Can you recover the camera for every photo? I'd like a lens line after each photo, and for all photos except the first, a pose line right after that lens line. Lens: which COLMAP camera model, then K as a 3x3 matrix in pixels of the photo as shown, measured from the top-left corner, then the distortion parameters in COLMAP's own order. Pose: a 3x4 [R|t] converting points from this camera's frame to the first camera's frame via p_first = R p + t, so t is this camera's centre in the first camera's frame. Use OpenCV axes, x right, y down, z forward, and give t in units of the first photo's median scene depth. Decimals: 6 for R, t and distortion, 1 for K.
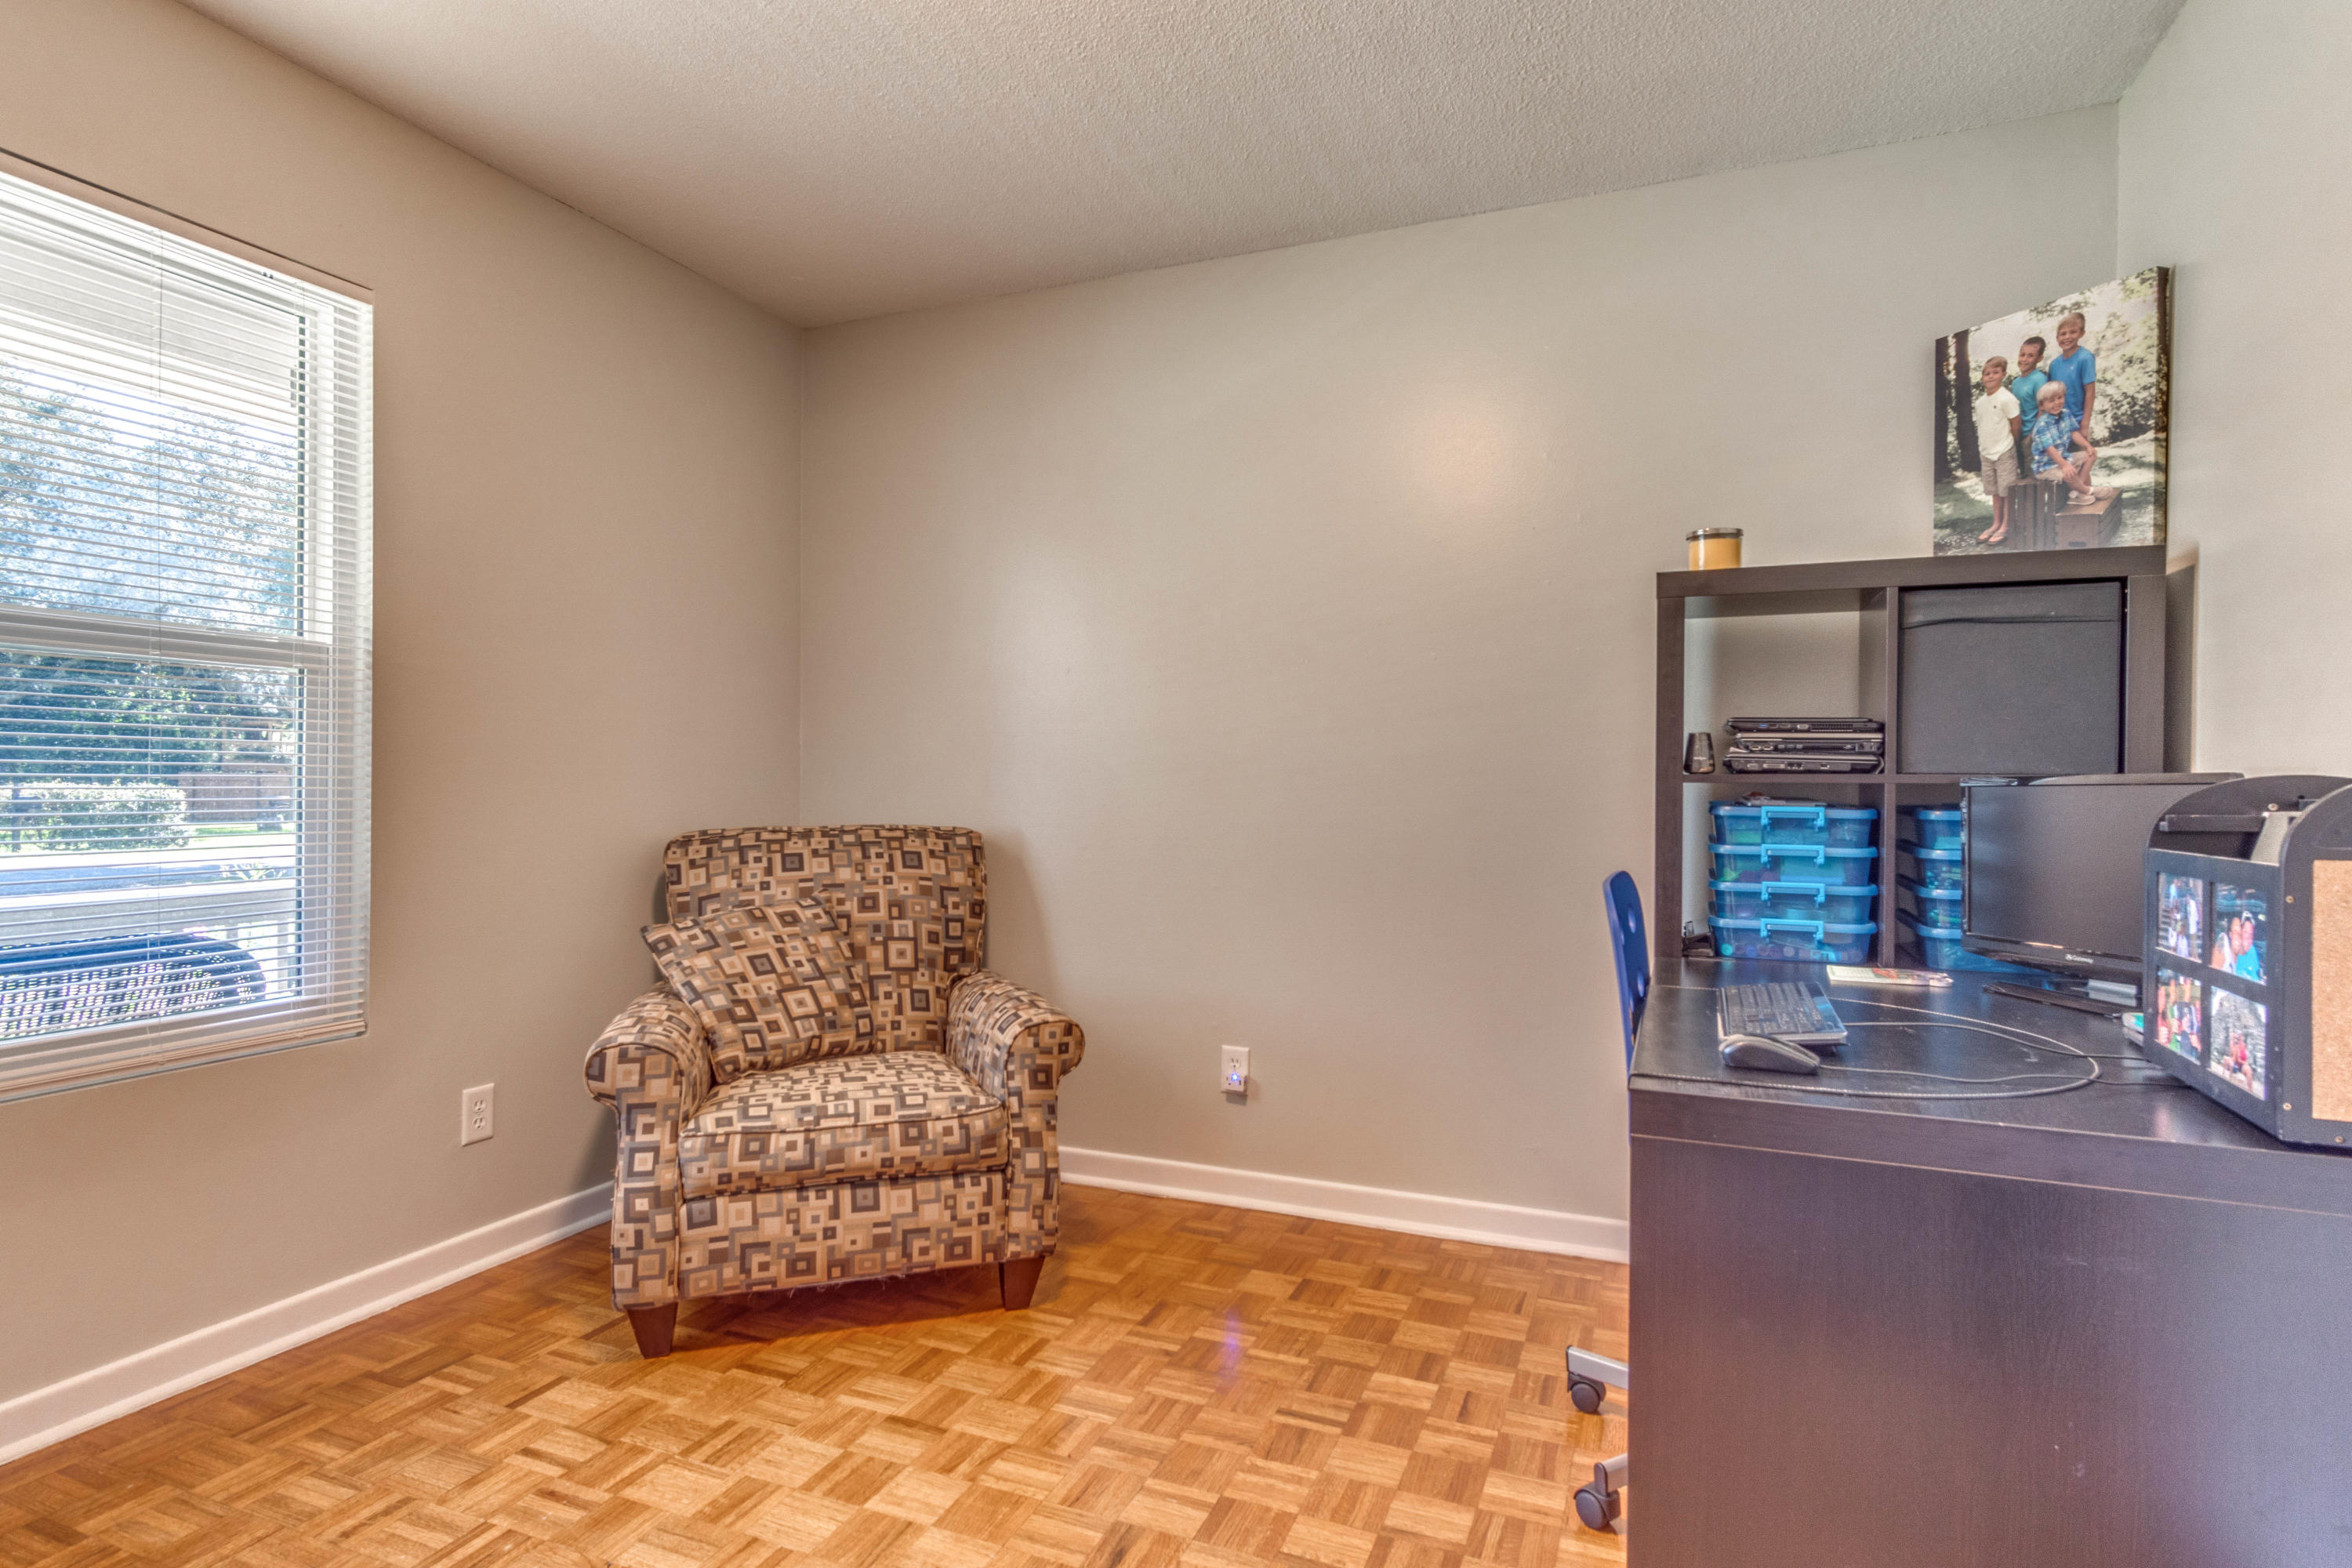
lens RADIAL K [[1251.5, 0, 1169.4], [0, 1251.5, 779.0], [0, 0, 1]] dist [0.004227, 0.005621]
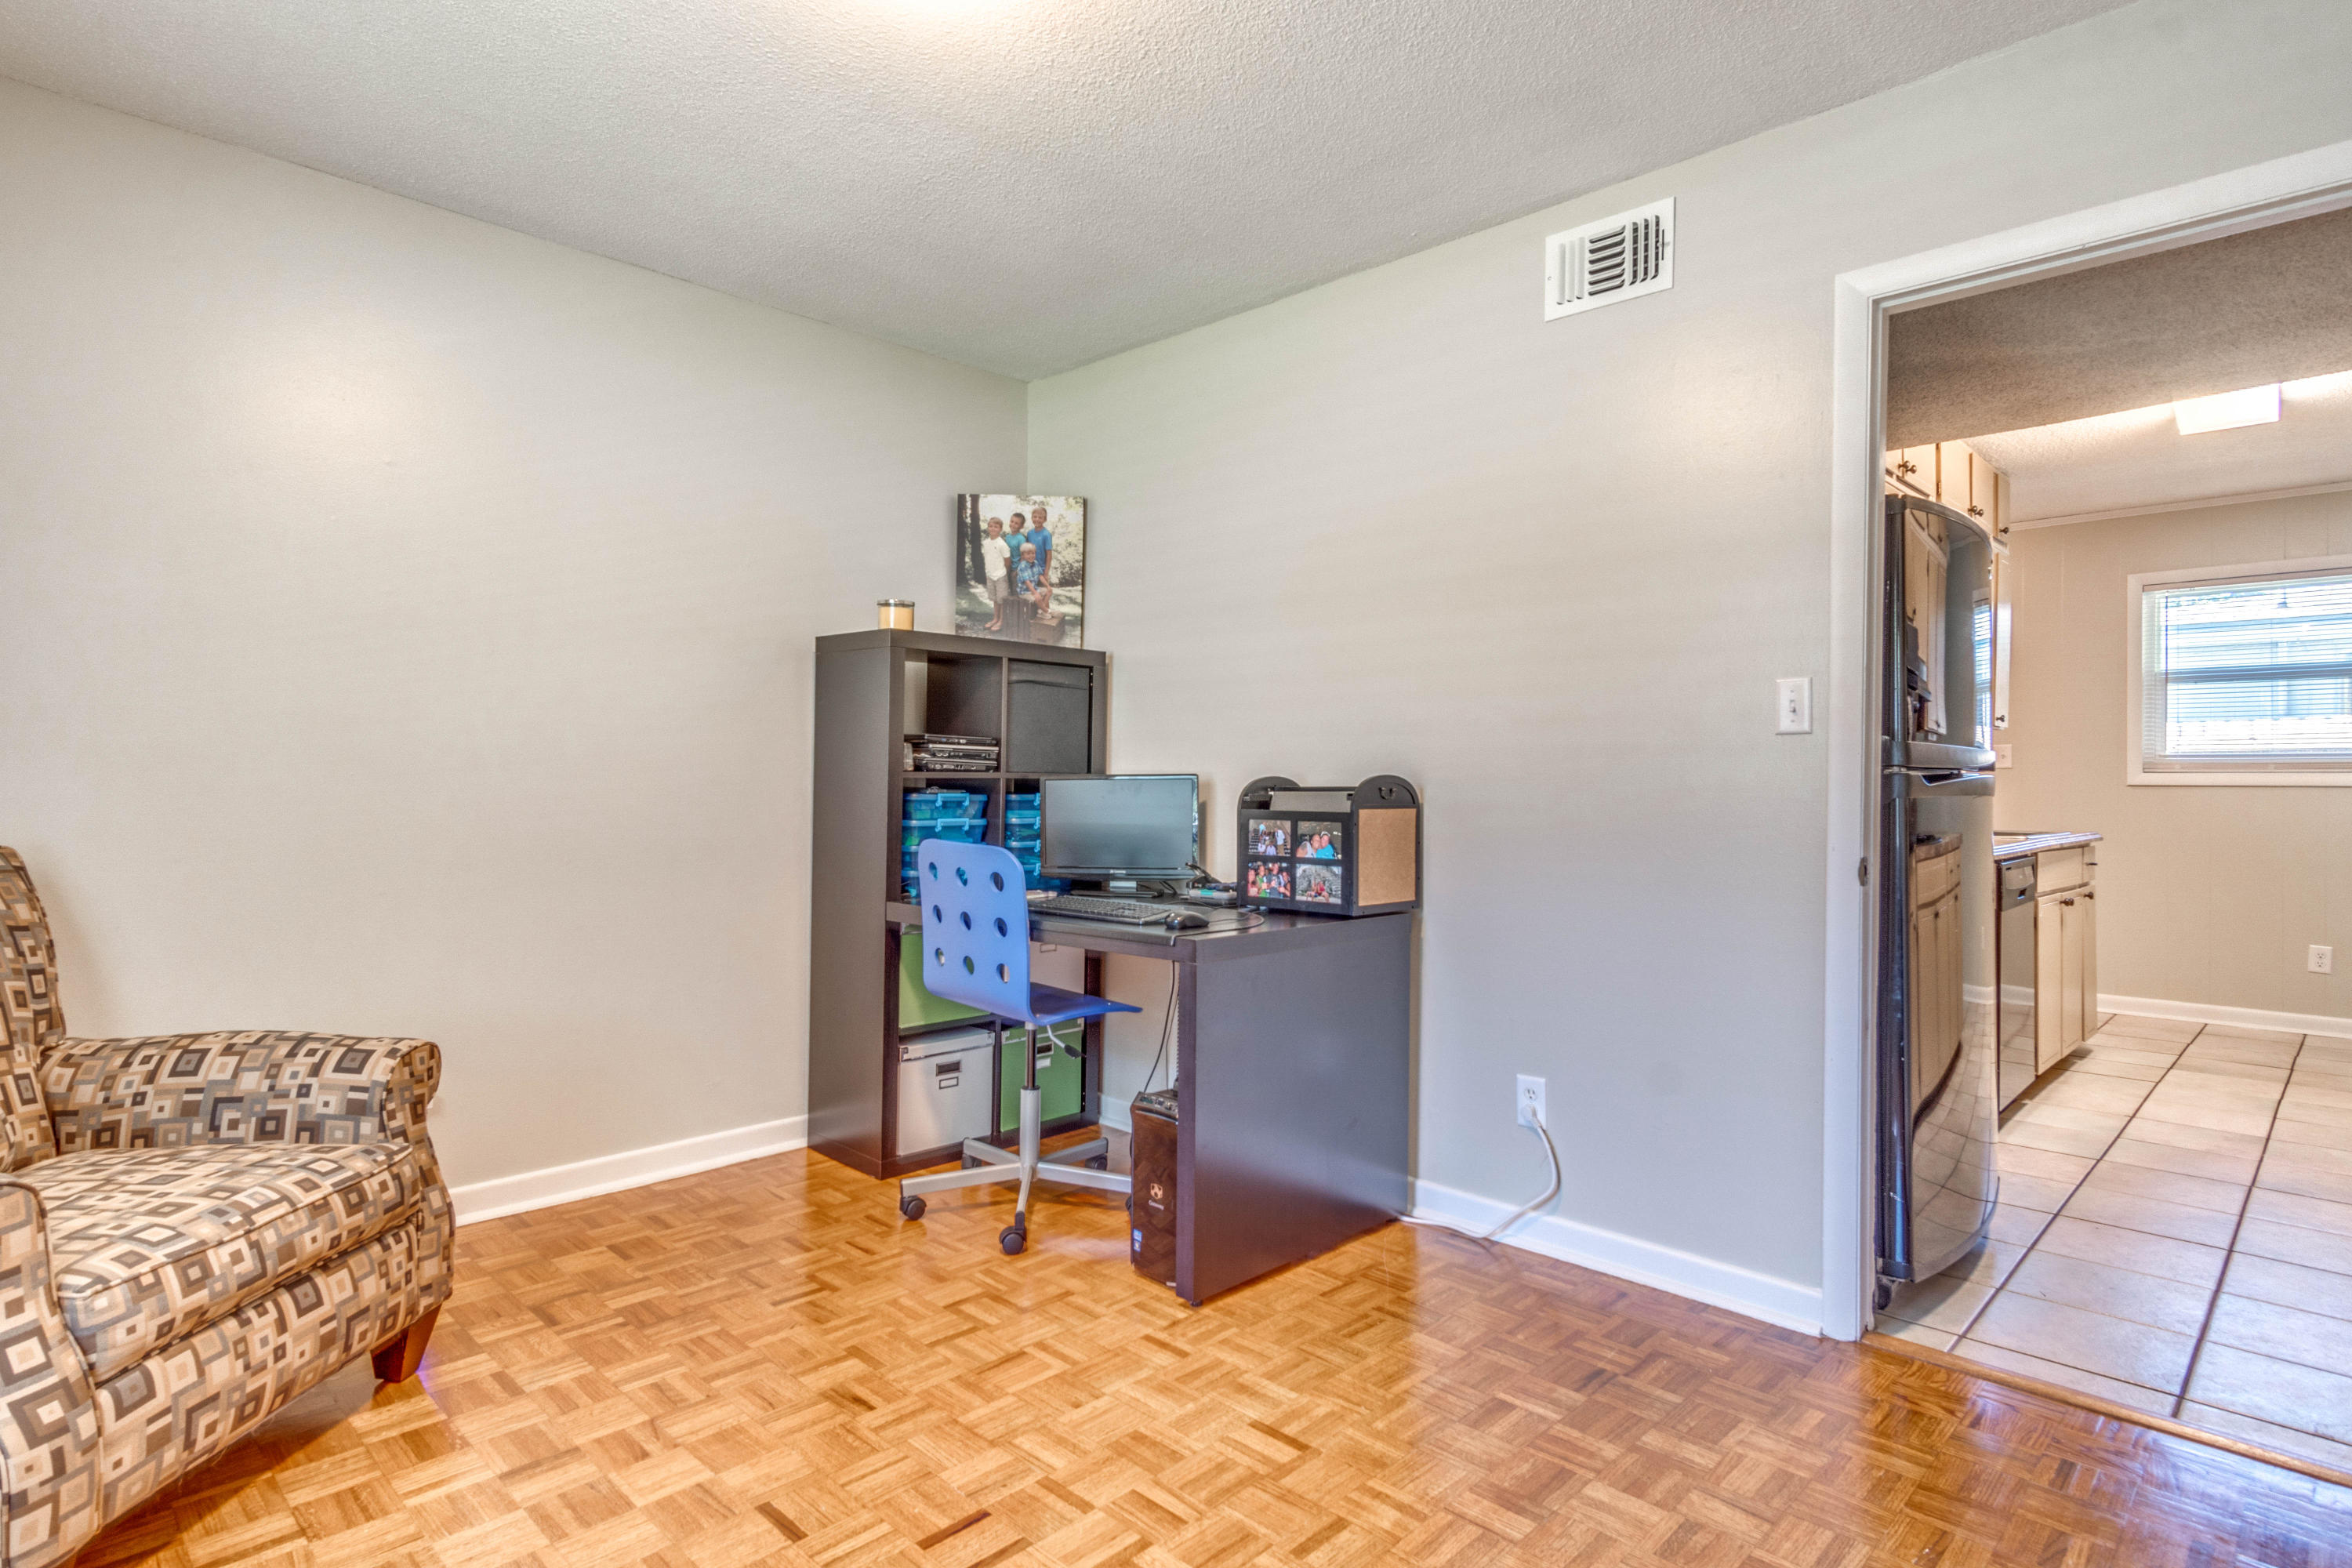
lens RADIAL K [[1251.5, 0, 1174.2], [0, 1251.5, 784.4], [0, 0, 1]] dist [0.004227, 0.005621]
pose [[0.361212, -0.005734, 0.932466, -0.807631], [-0.006224, 0.999944, 0.008559, -0.003659], [-0.932463, -0.008895, 0.361156, 0.197547]]
